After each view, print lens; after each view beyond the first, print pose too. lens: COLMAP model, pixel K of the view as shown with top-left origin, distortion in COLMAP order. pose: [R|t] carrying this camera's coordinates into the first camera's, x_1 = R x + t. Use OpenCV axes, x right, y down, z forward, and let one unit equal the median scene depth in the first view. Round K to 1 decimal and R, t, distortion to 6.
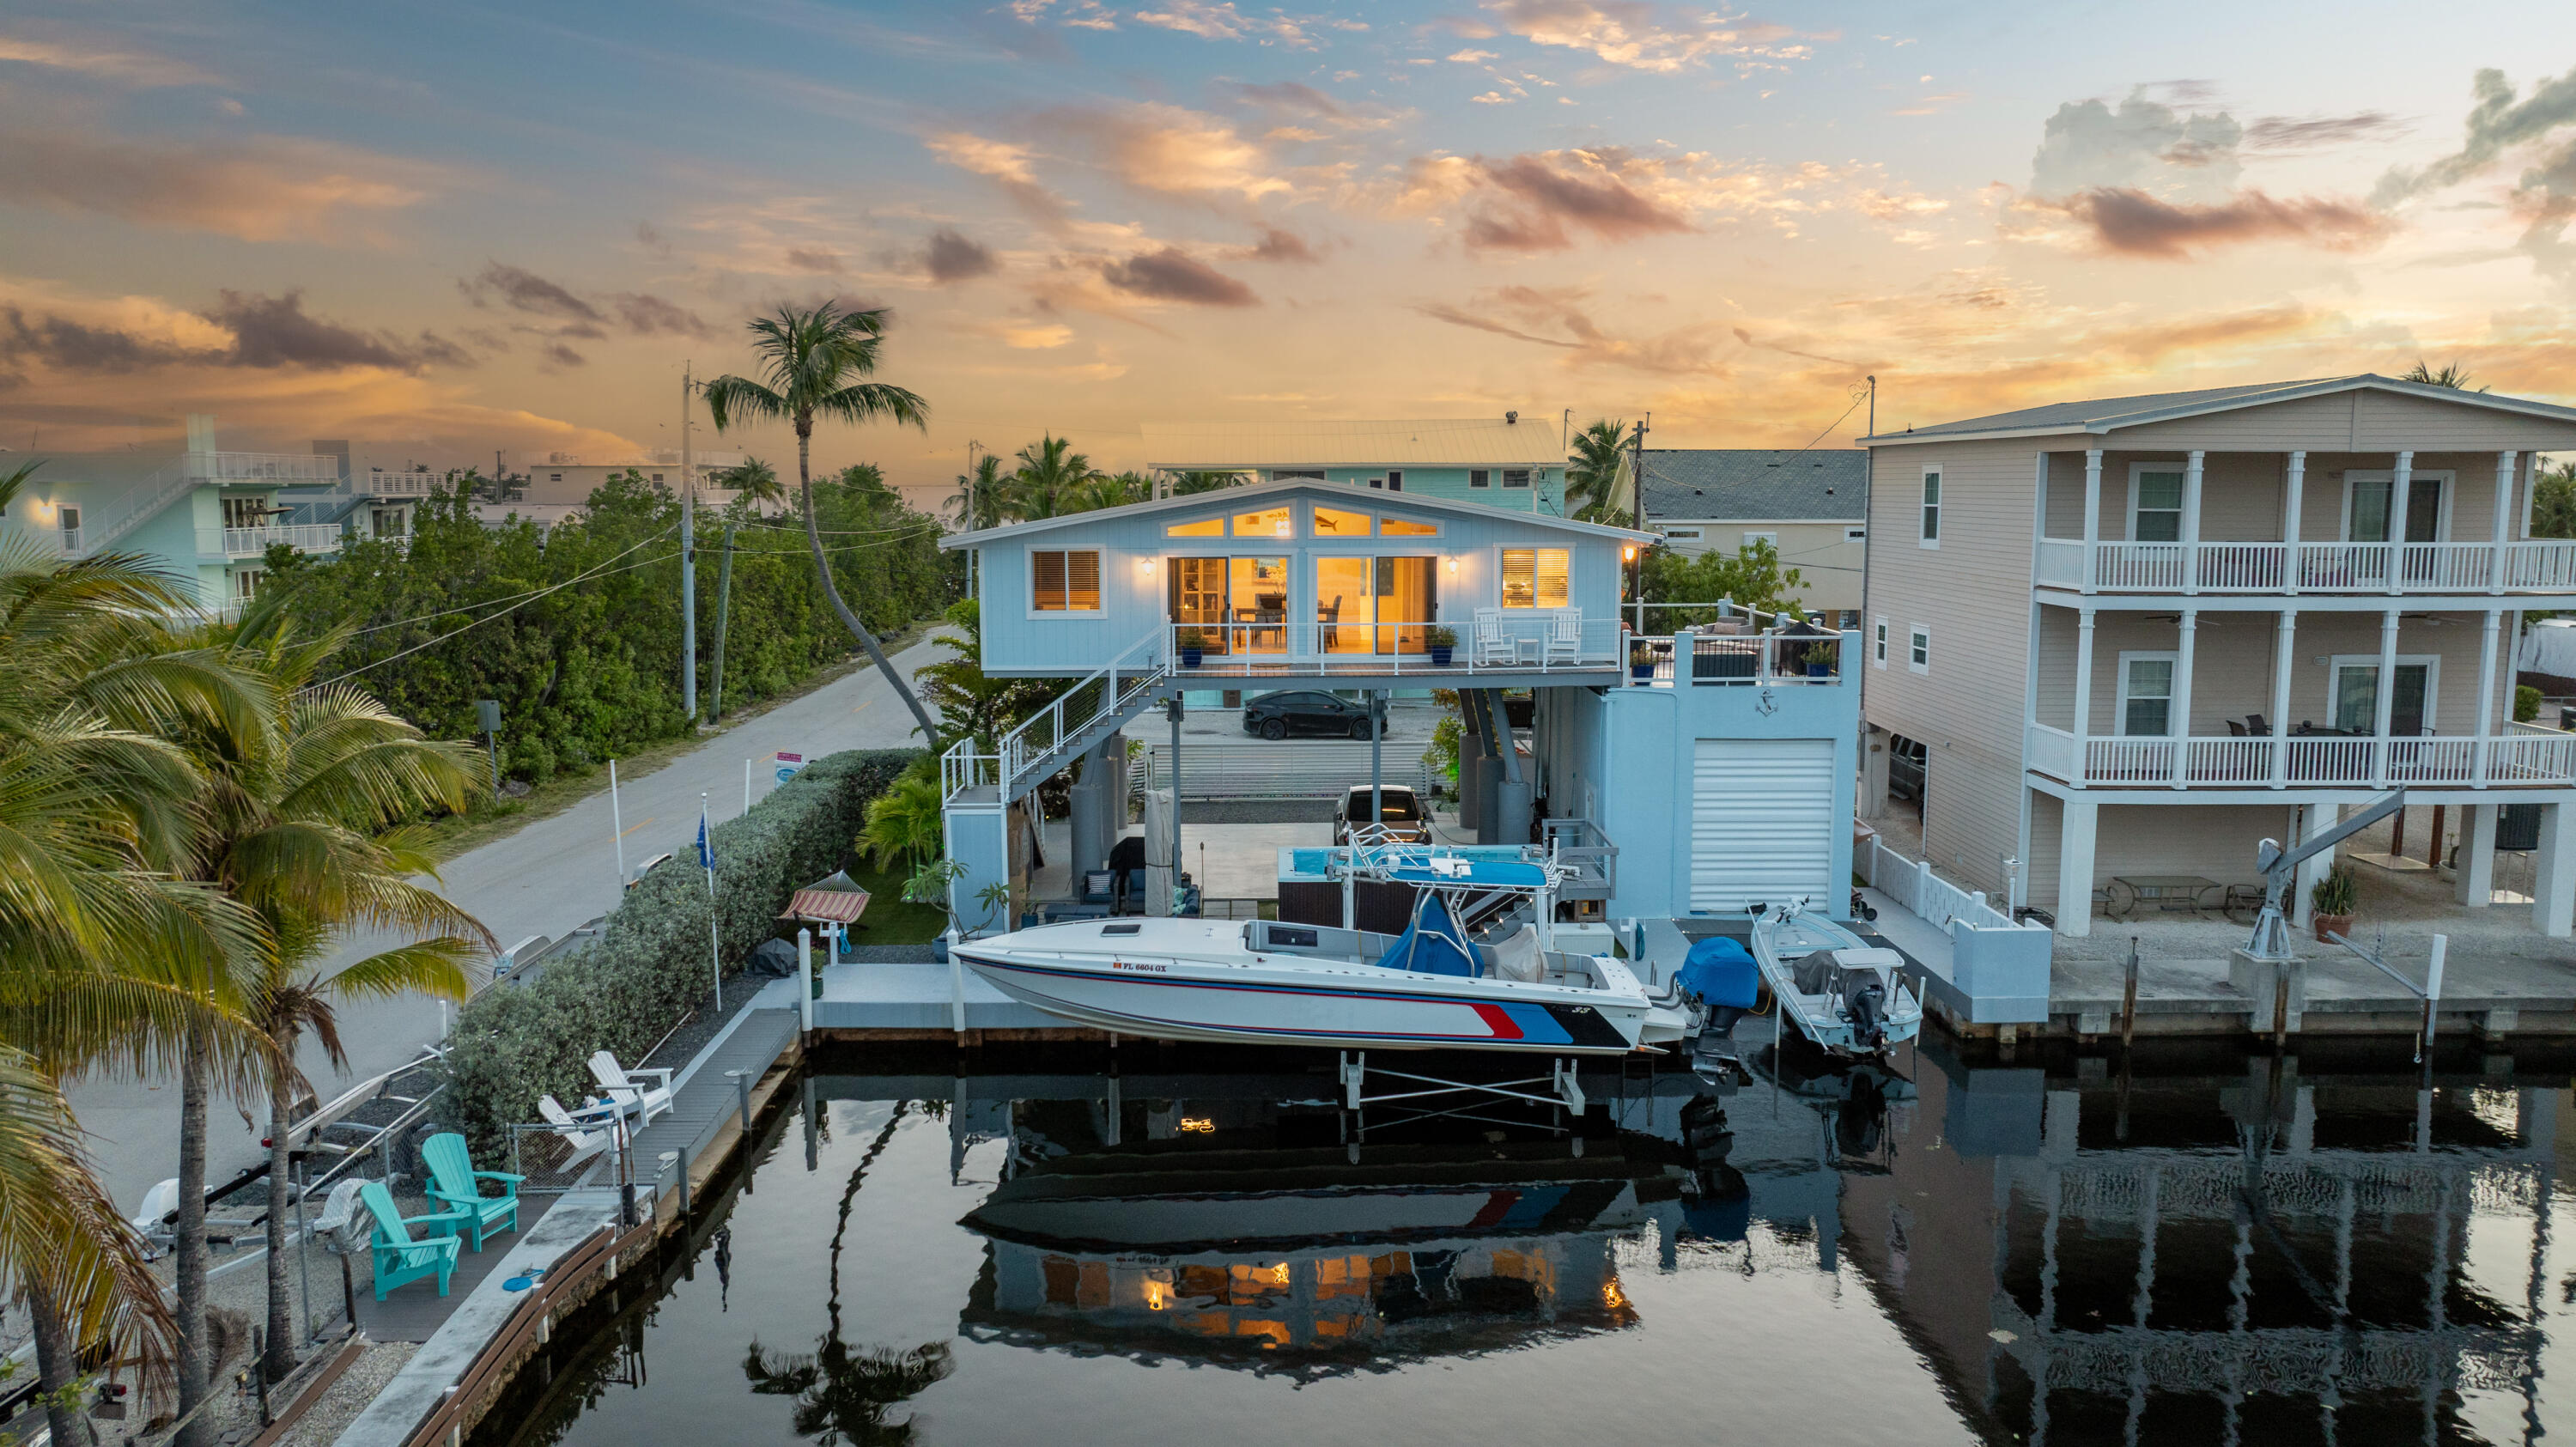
lens RADIAL K [[1810.5, 0, 1295.6], [0, 1810.5, 722.5], [0, 0, 1]] dist [-0.025846, 0.023397]
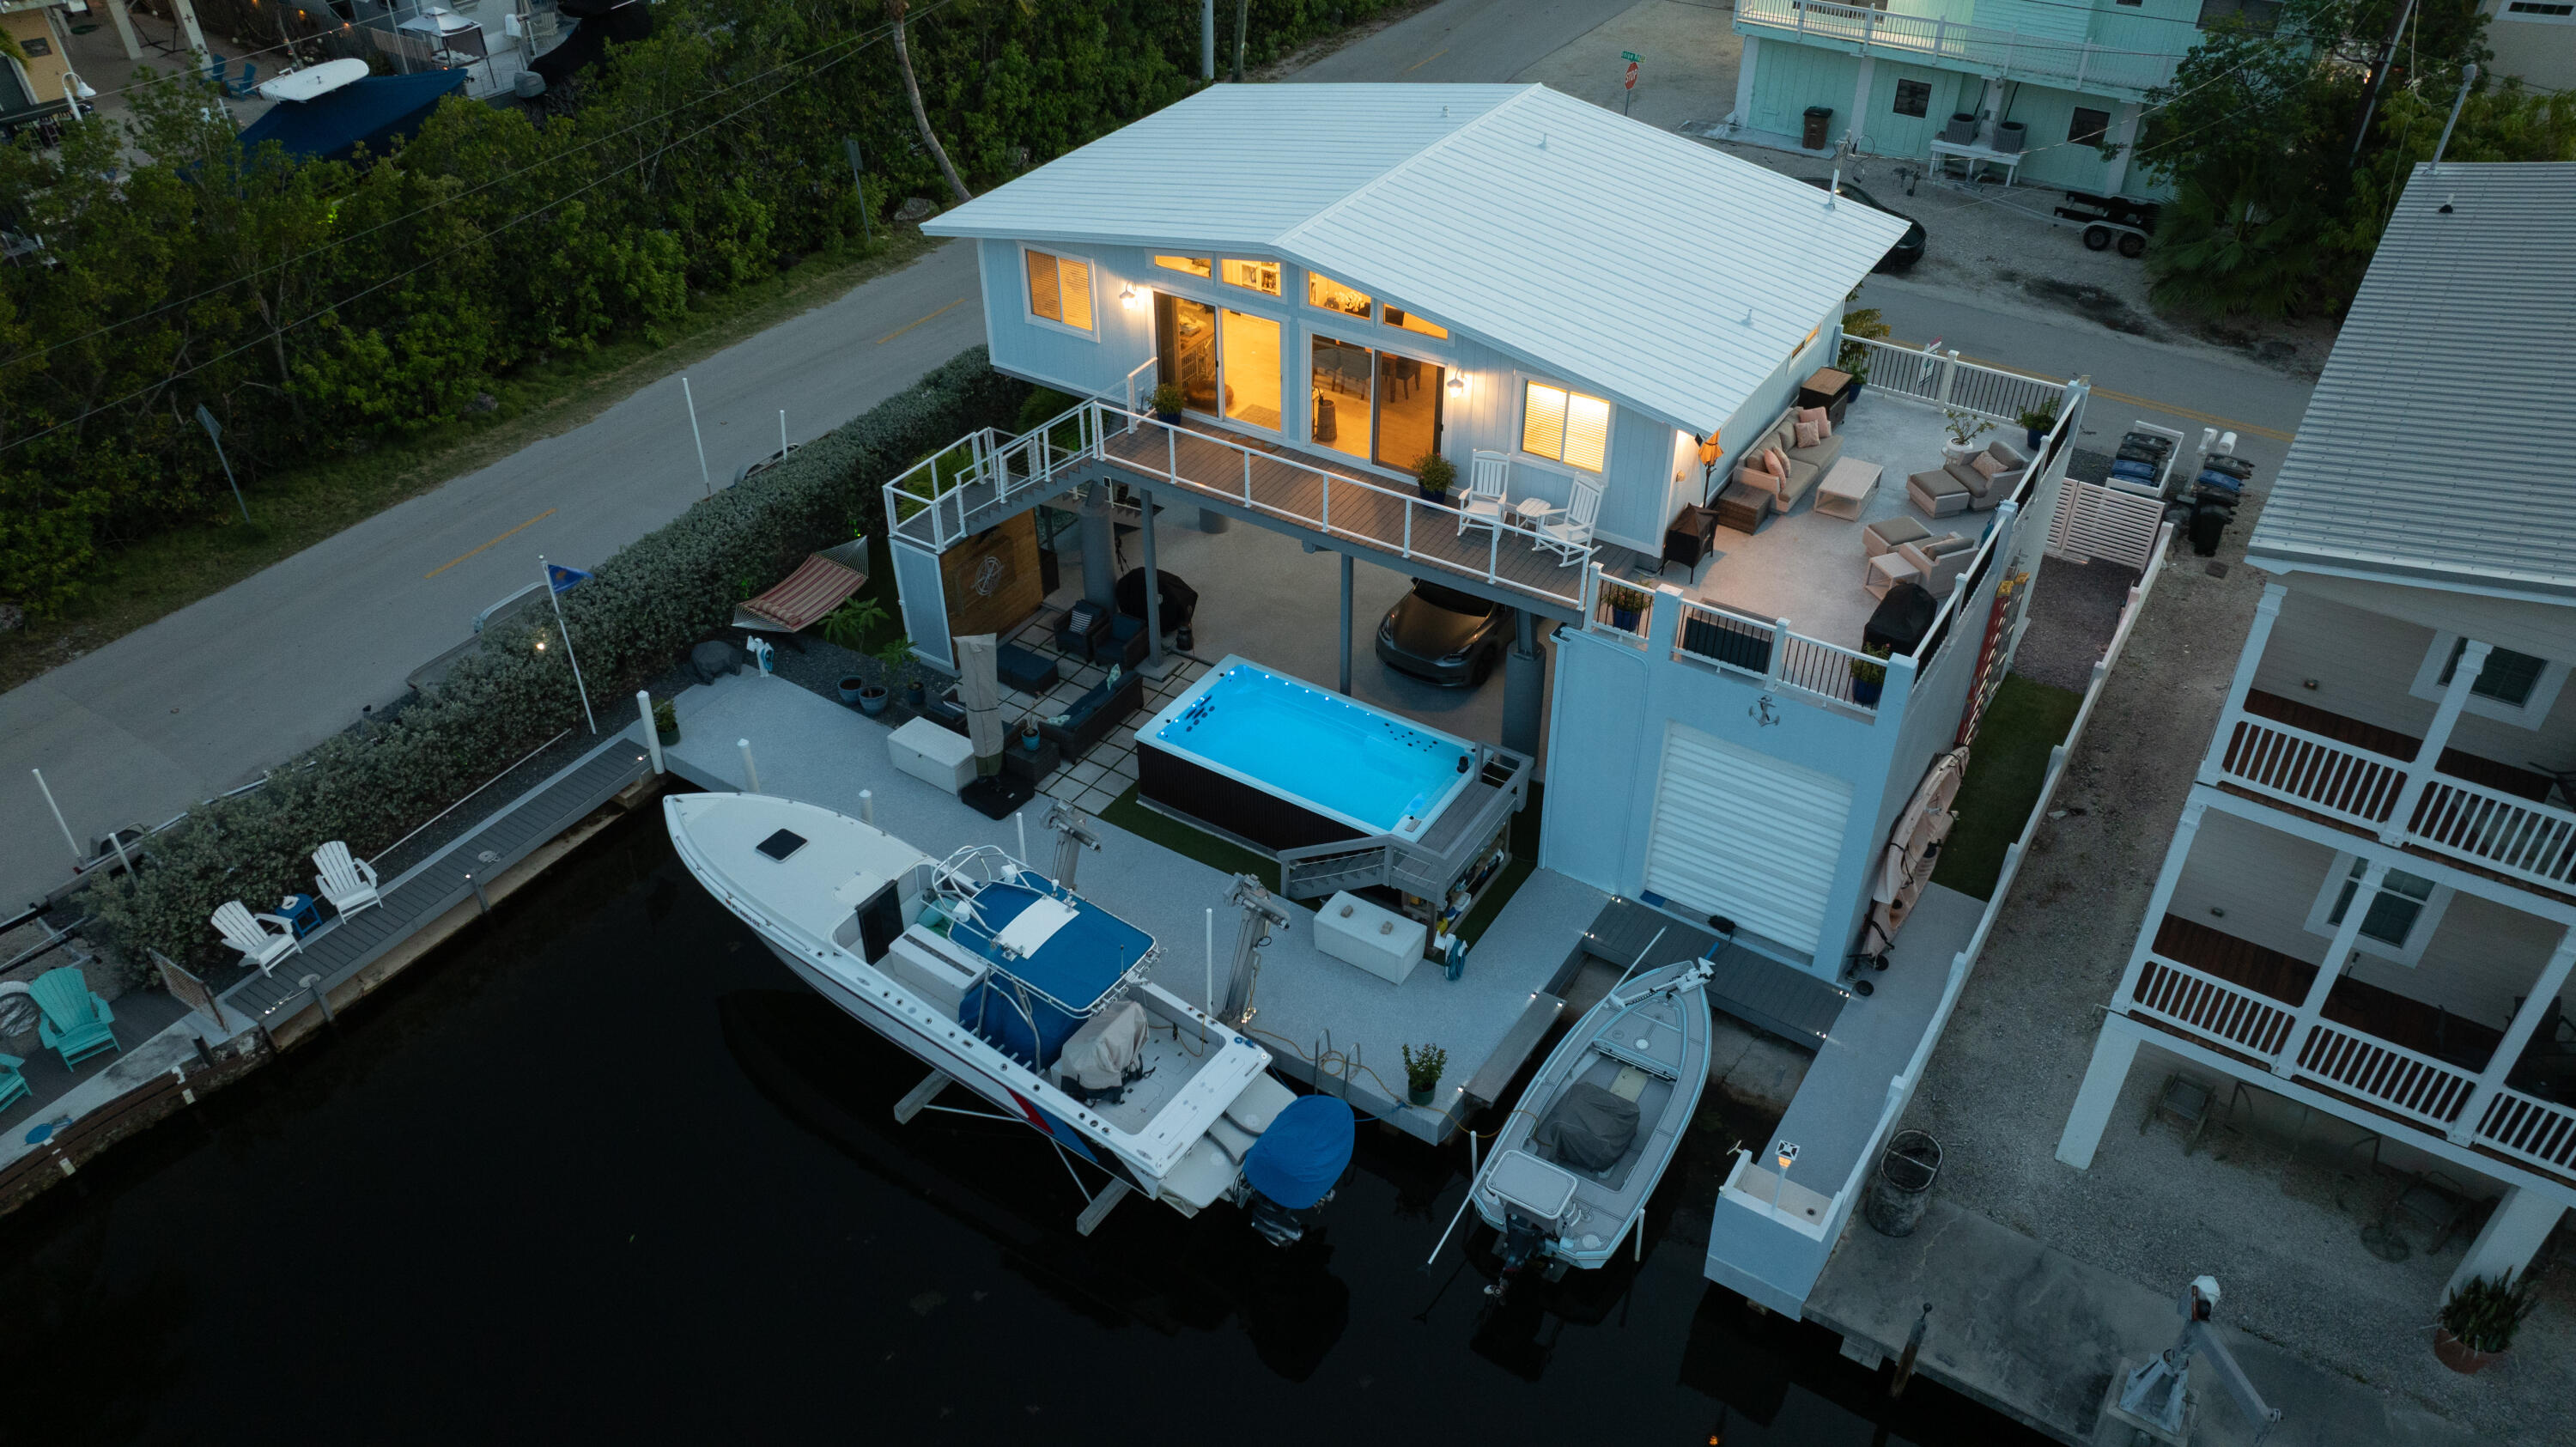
lens RADIAL K [[1810.5, 0, 1287.1], [0, 1810.5, 709.0], [0, 0, 1]] dist [-0.025846, 0.023397]
pose [[0.829449, 0.330861, -0.450050, 0.440531], [-0.070754, 0.861442, 0.502903, -0.370240], [0.554083, -0.385290, 0.737932, 0.381088]]
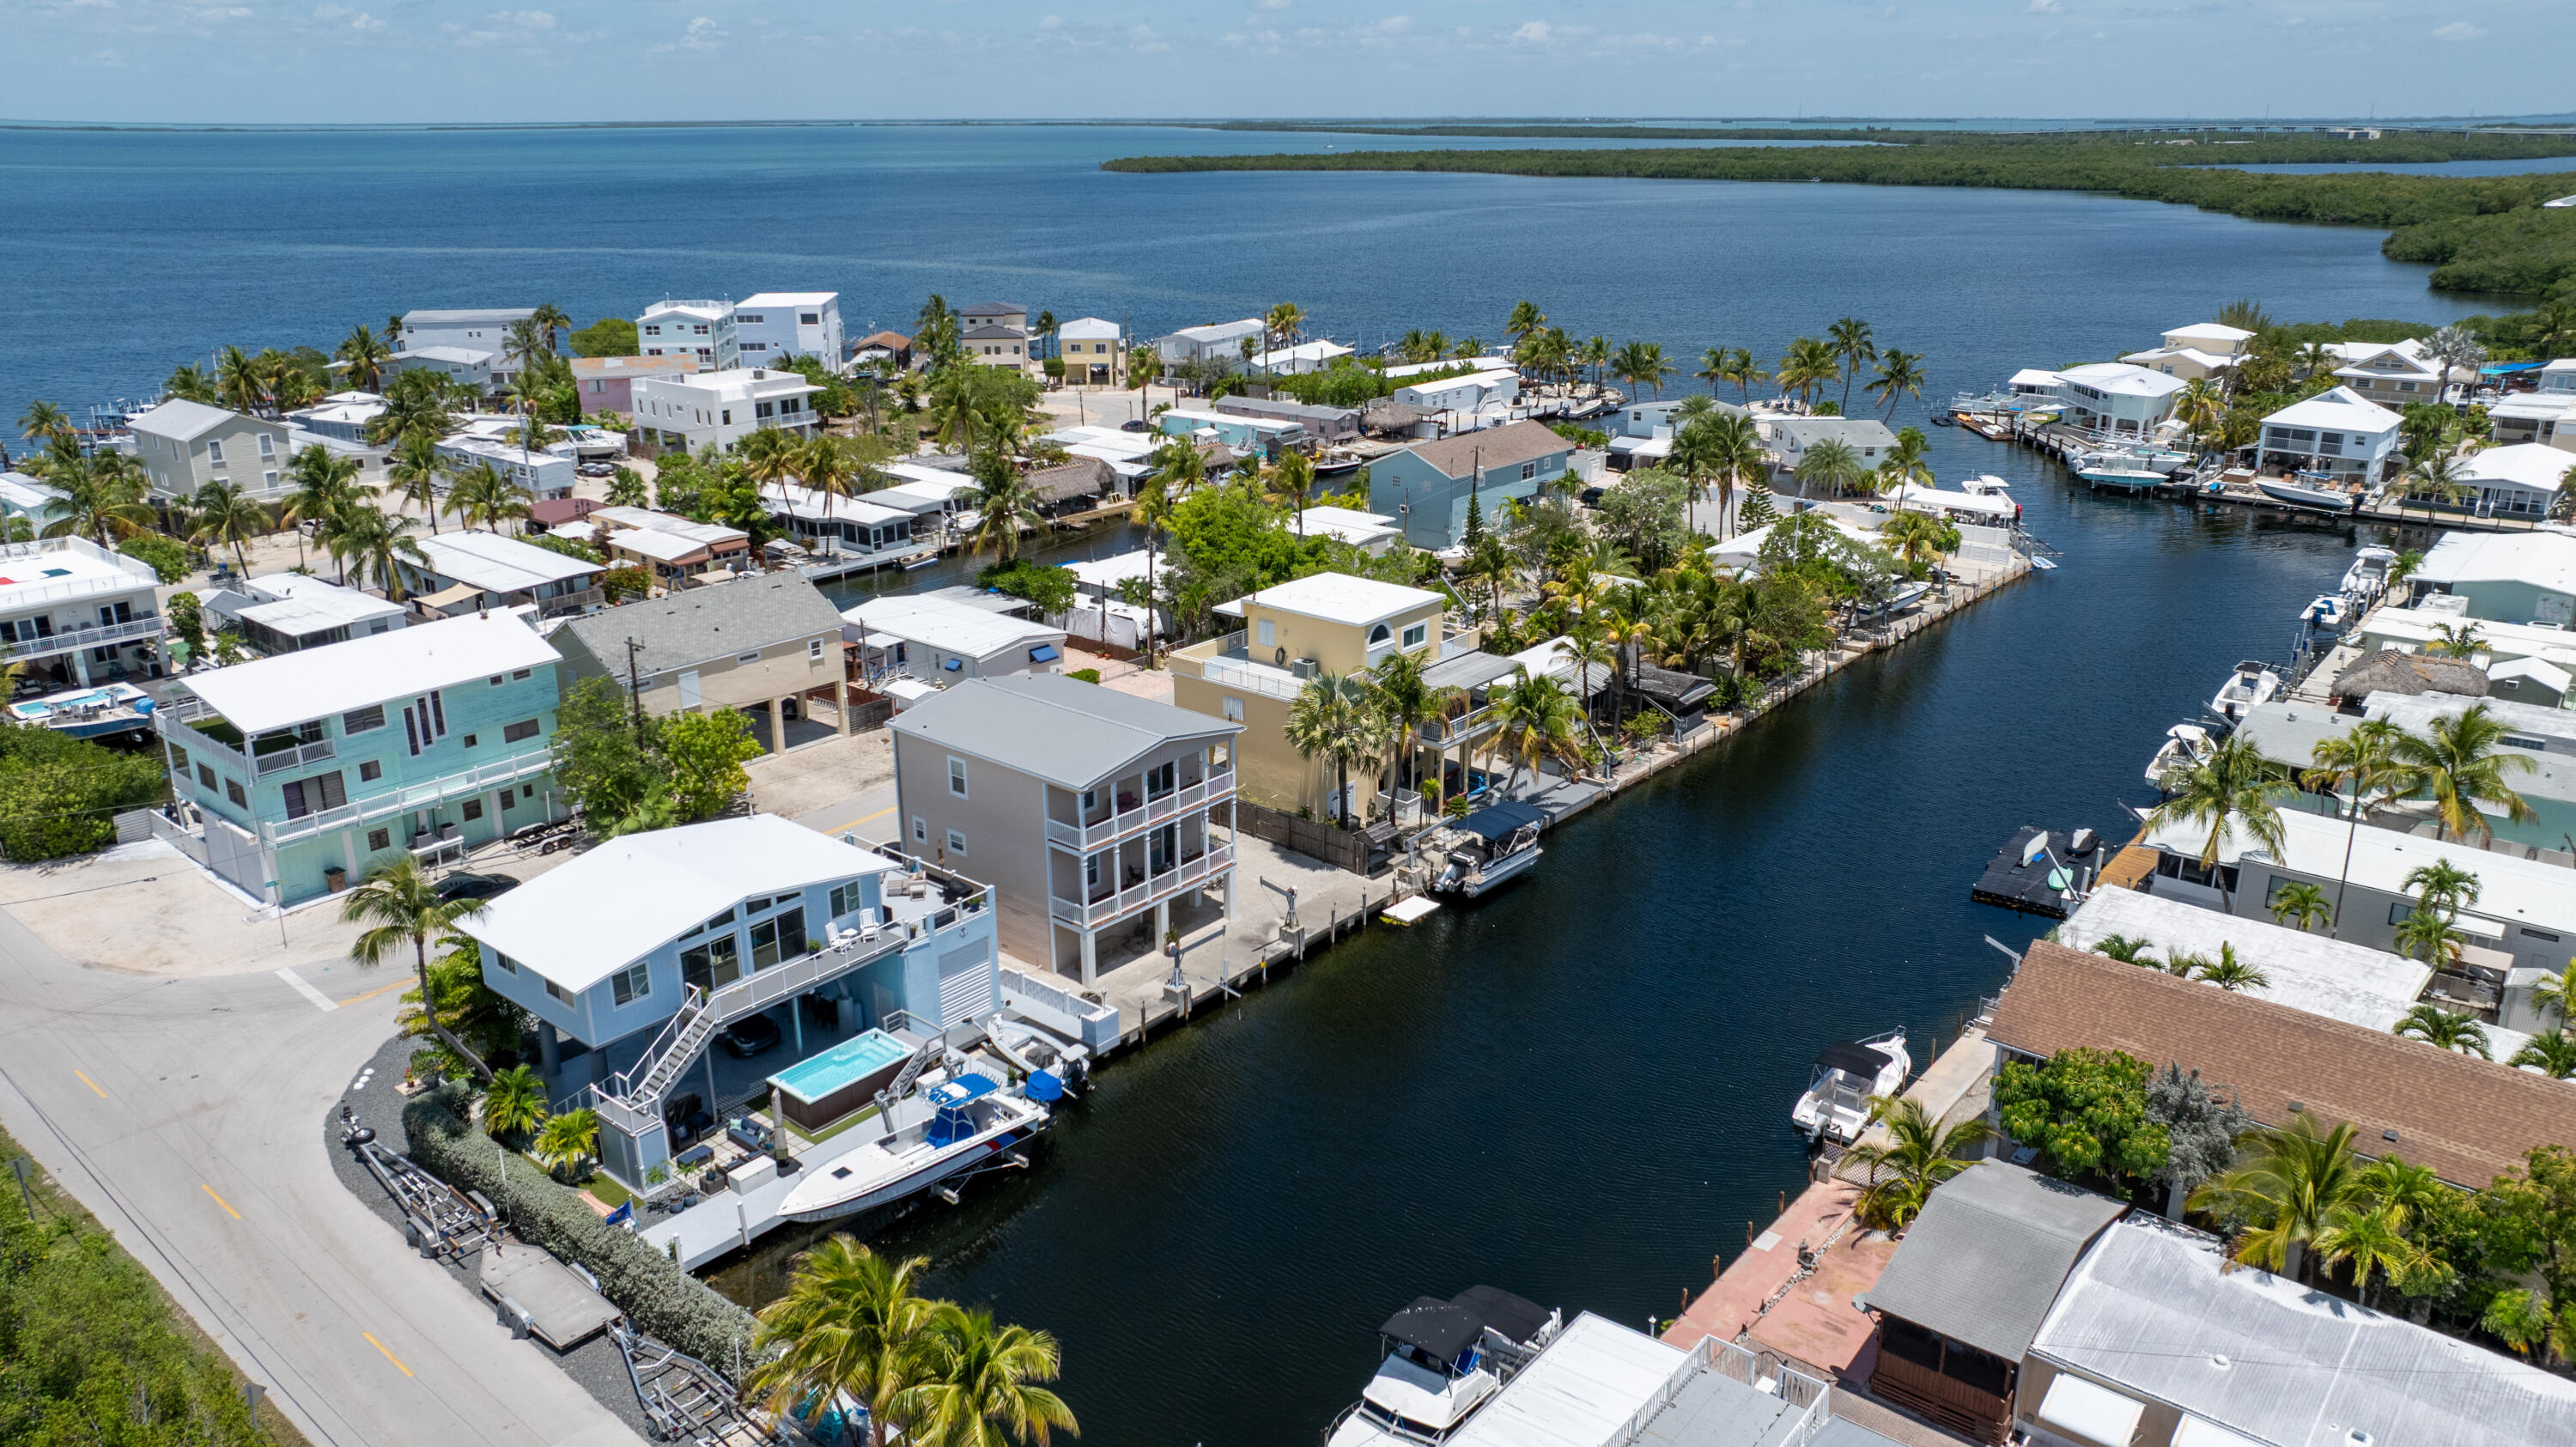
lens RADIAL K [[1810.5, 0, 1288.4], [0, 1810.5, 701.4], [0, 0, 1]] dist [-0.025846, 0.023397]
pose [[0.655378, -0.233983, 0.718144, -0.985702], [0.101837, 0.969498, 0.222941, -0.731432], [-0.748404, -0.072977, 0.659216, -0.692660]]
